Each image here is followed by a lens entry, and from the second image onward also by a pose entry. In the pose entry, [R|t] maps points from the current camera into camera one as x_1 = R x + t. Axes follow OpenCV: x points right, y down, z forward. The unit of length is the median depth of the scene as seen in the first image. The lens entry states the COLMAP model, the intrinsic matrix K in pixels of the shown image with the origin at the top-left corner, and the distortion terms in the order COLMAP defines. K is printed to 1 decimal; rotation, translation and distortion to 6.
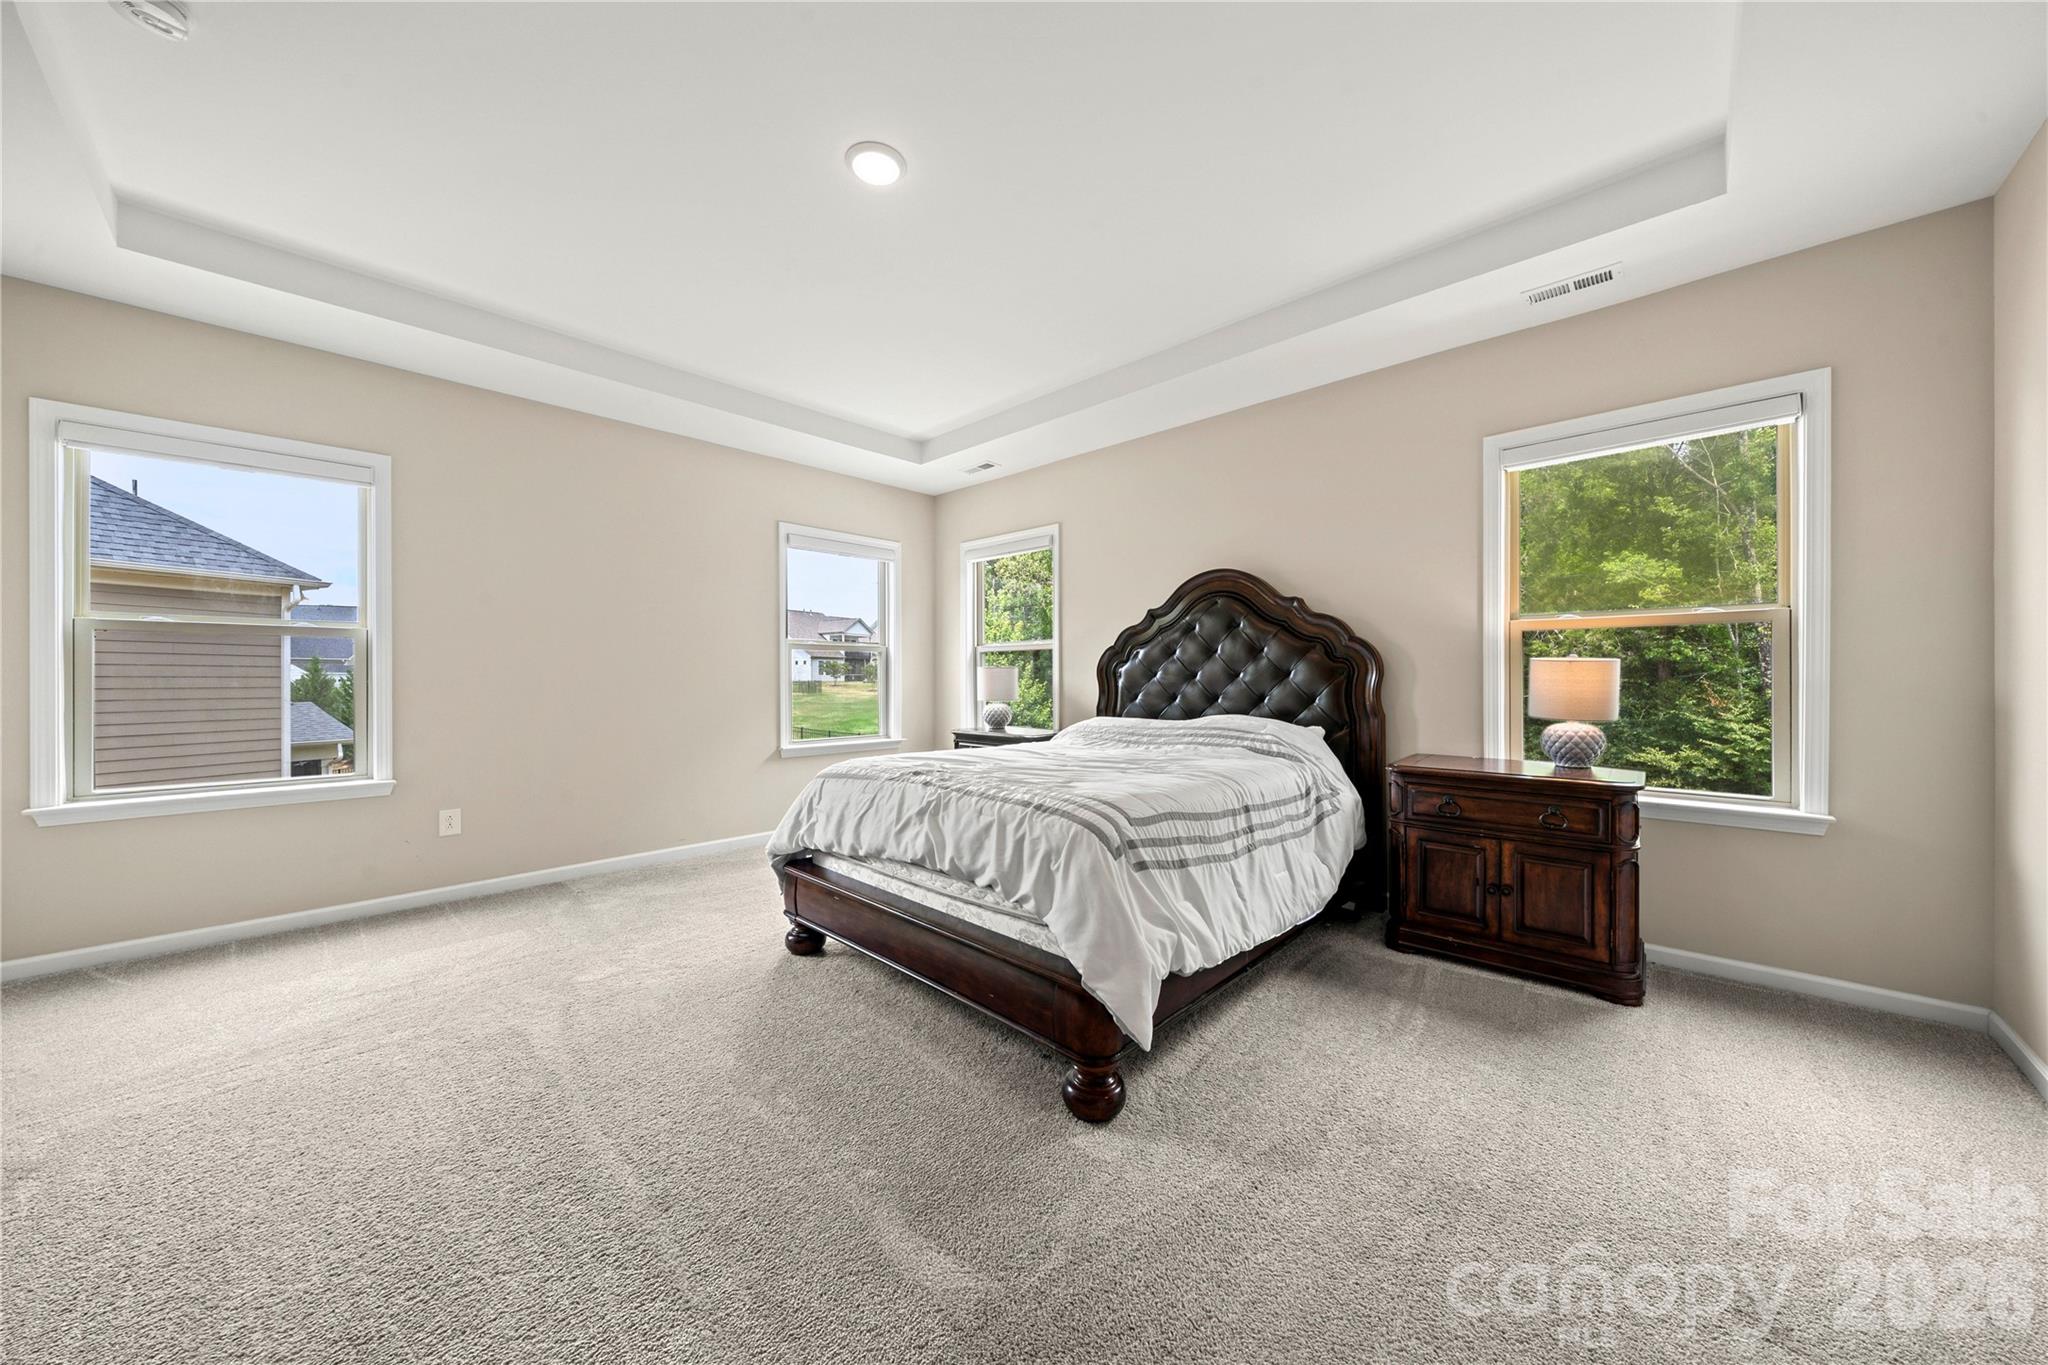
lens RADIAL K [[698.1, 0, 1024.0], [0, 698.1, 682.5], [0, 0, 1]] dist [-0.001890, -0.000091]
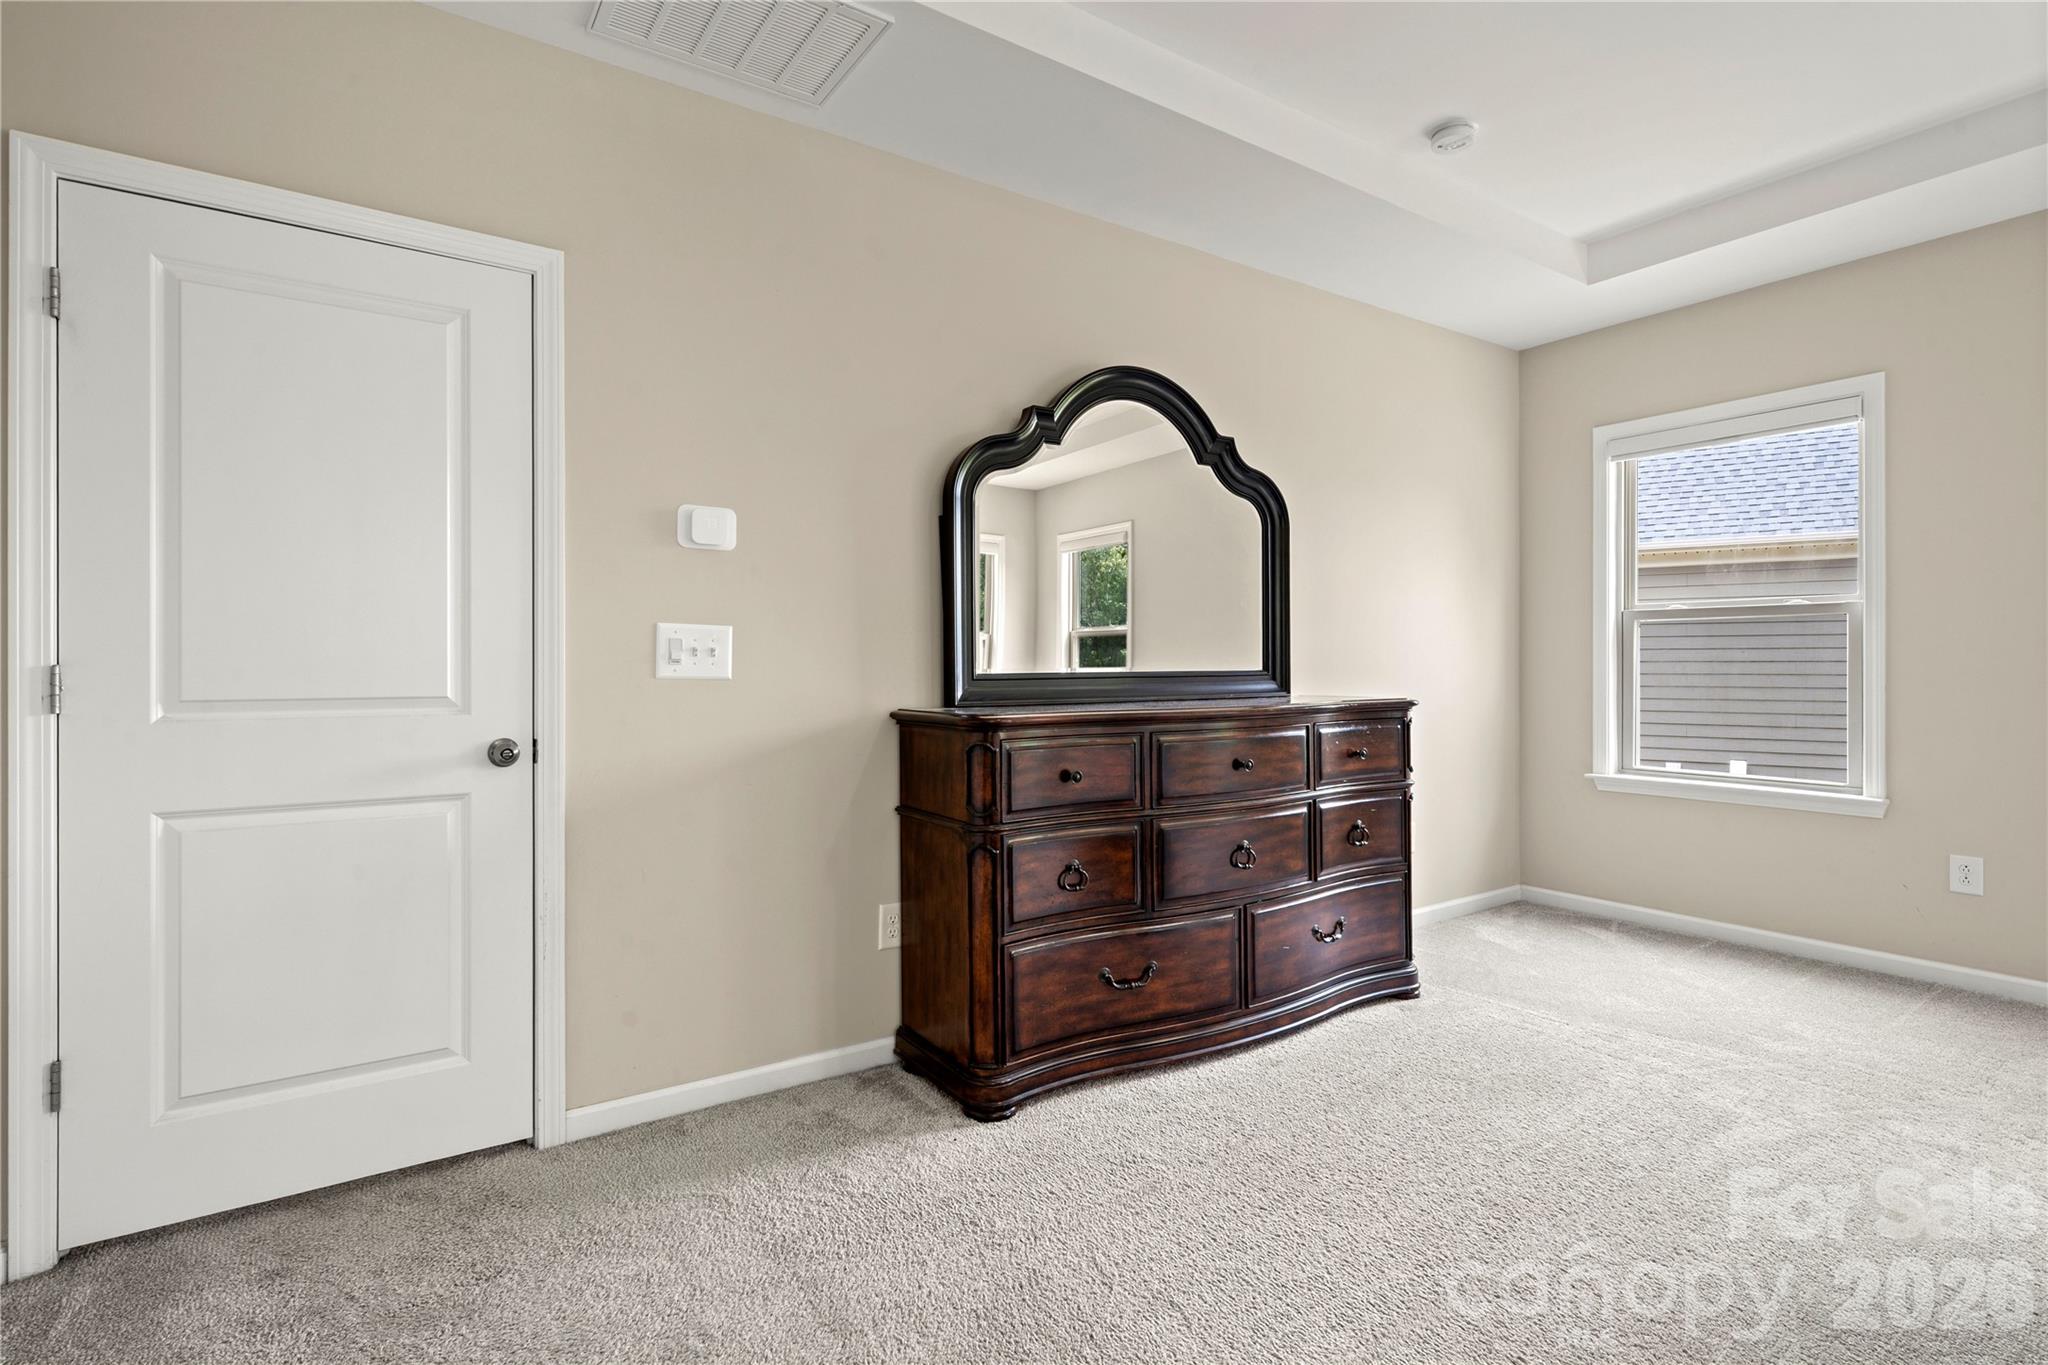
lens RADIAL K [[1000.6, 0, 1024.0], [0, 1000.6, 682.5], [0, 0, 1]] dist [-0.001228, -0.000224]
pose [[-0.196726, 0.021175, -0.980230, 1.419496], [-0.008921, 0.999687, 0.023386, -0.016752], [0.980418, 0.013345, -0.196476, 1.234927]]
